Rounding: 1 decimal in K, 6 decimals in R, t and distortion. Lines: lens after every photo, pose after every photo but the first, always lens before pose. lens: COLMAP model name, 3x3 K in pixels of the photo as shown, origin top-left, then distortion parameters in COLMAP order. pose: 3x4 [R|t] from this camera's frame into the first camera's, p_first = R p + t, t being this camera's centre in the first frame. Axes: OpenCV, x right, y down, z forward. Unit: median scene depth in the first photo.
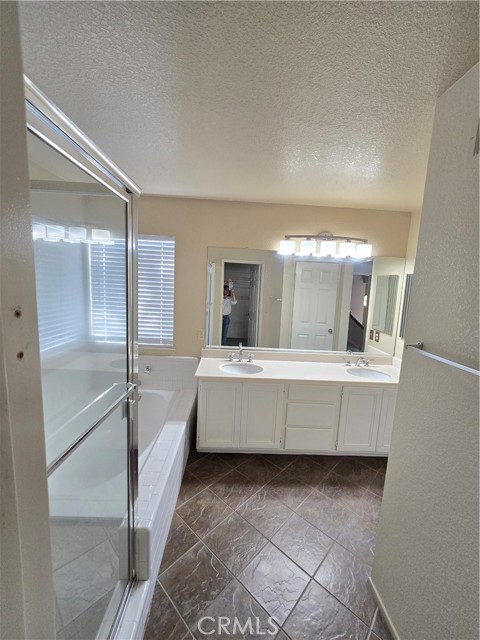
lens RADIAL K [[262.8, 0, 243.2], [0, 262.8, 318.0], [0, 0, 1]] dist [0.000992, -0.000072]
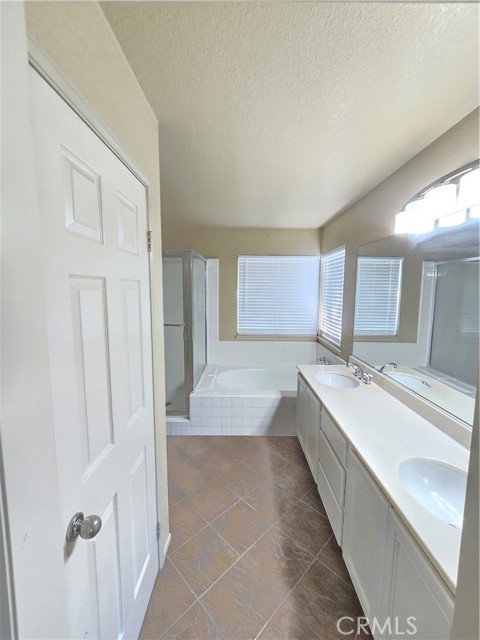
lens RADIAL K [[262.8, 0, 243.2], [0, 262.8, 318.0], [0, 0, 1]] dist [0.000992, -0.000072]
pose [[-0.028024, 0.060279, -0.997788, 0.939794], [-0.141301, 0.987918, 0.063652, -0.027283], [0.989570, 0.142772, -0.019167, 0.732515]]
